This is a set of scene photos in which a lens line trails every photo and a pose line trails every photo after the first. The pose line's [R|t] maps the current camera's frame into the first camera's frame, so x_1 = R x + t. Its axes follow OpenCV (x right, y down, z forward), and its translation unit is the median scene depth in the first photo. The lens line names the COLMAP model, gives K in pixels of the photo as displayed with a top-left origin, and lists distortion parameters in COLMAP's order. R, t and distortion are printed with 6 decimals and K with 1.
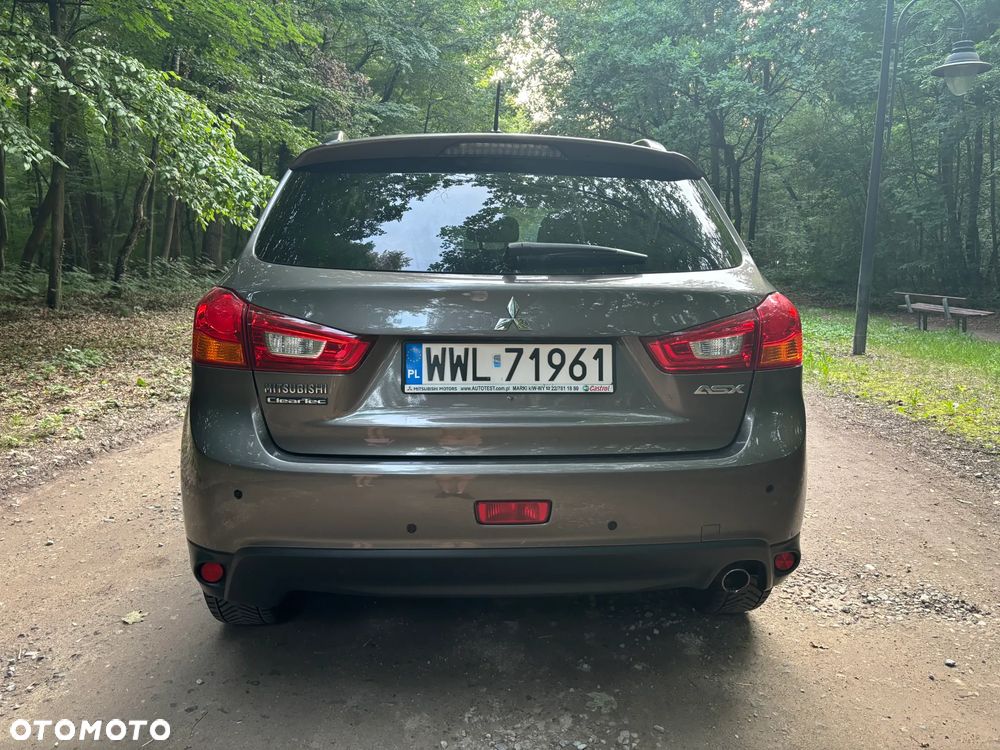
lens RADIAL K [[764.5, 0, 504.9], [0, 764.5, 371.7], [0, 0, 1]] dist [0.070057, -0.081115]
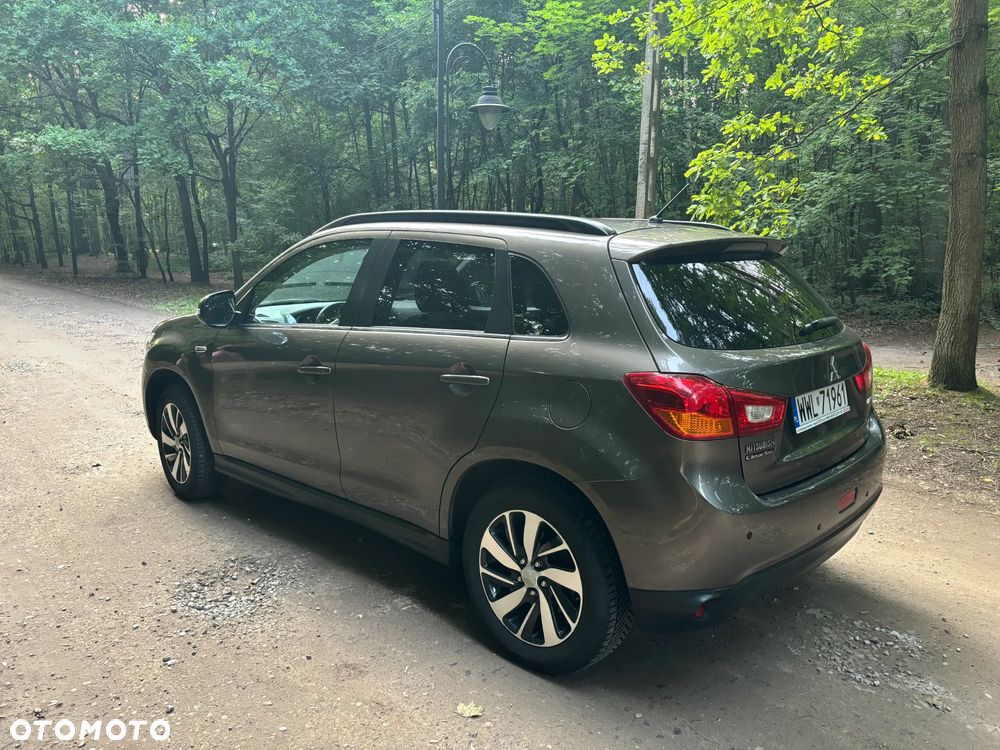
lens RADIAL K [[764.5, 0, 504.9], [0, 764.5, 371.7], [0, 0, 1]] dist [0.070057, -0.081115]
pose [[0.730427, -0.120875, 0.672210, -1.412147], [0.102116, 0.992479, 0.067505, -0.227911], [-0.675314, 0.019336, 0.737277, 0.322362]]
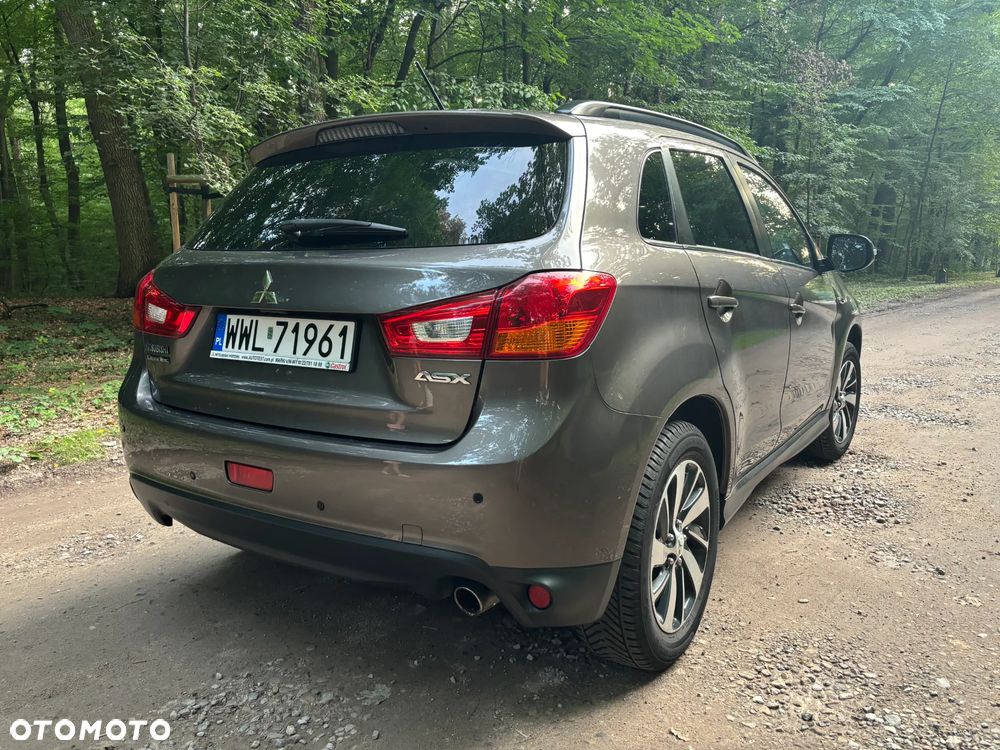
lens RADIAL K [[764.5, 0, 504.9], [0, 764.5, 371.7], [0, 0, 1]] dist [0.070057, -0.081115]
pose [[0.803127, 0.072264, -0.591409, 0.872320], [-0.076386, 0.996914, 0.018081, -0.005035], [0.590890, 0.030654, 0.806169, 0.339739]]
